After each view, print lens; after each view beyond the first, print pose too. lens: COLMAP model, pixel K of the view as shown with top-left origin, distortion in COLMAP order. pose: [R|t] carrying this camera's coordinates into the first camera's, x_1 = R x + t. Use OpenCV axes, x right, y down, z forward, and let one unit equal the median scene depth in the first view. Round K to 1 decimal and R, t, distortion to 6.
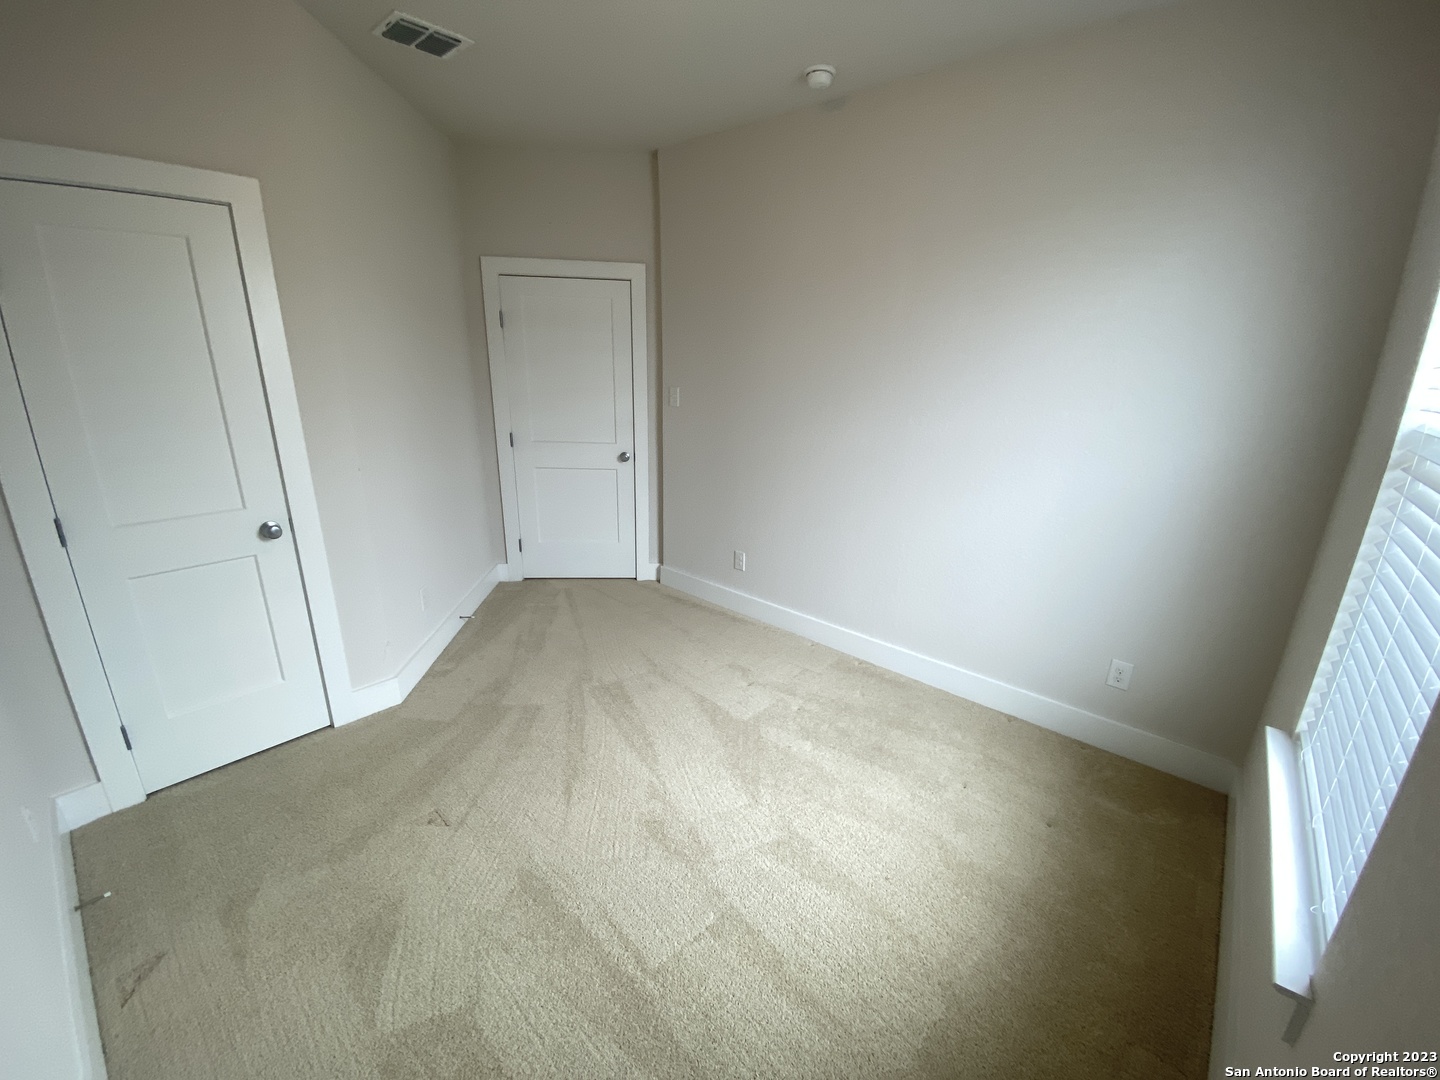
lens RADIAL K [[581.6, 0, 706.9], [0, 581.6, 532.4], [0, 0, 1]] dist [-0.004081, -0.011055]
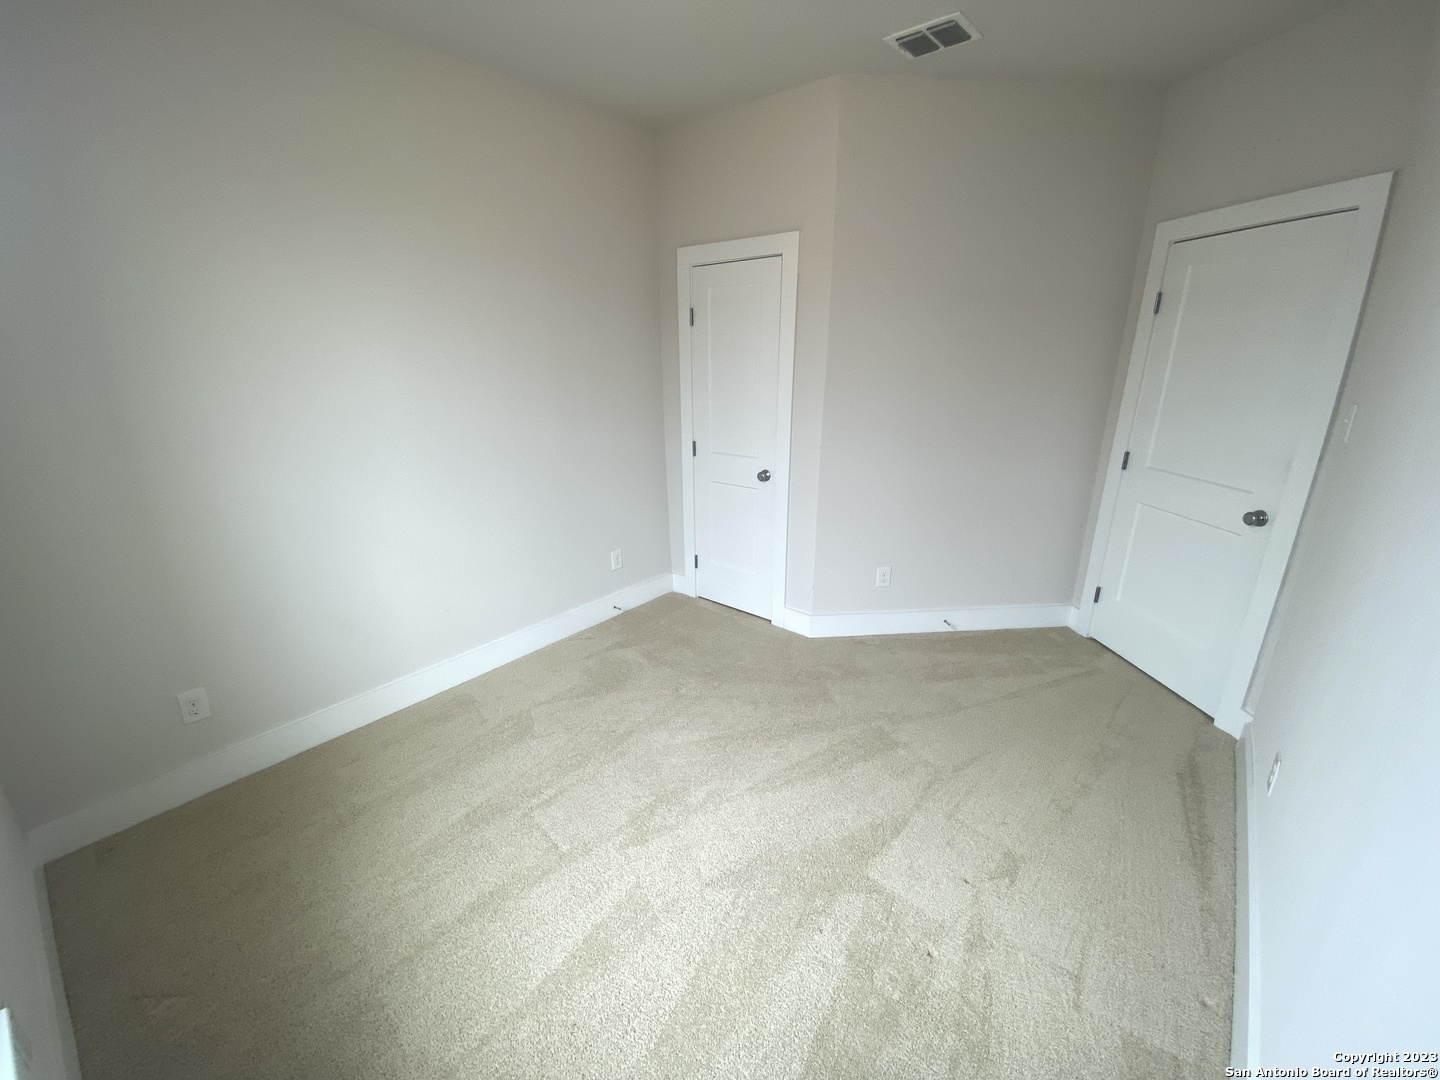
lens RADIAL K [[574.6, 0, 720.4], [0, 574.6, 526.5], [0, 0, 1]] dist [0.001495, -0.000042]
pose [[0.051146, 0.265232, -0.962827, 0.541151], [-0.278658, 0.929590, 0.241273, -0.157651], [0.959028, 0.255959, 0.121454, 0.577002]]
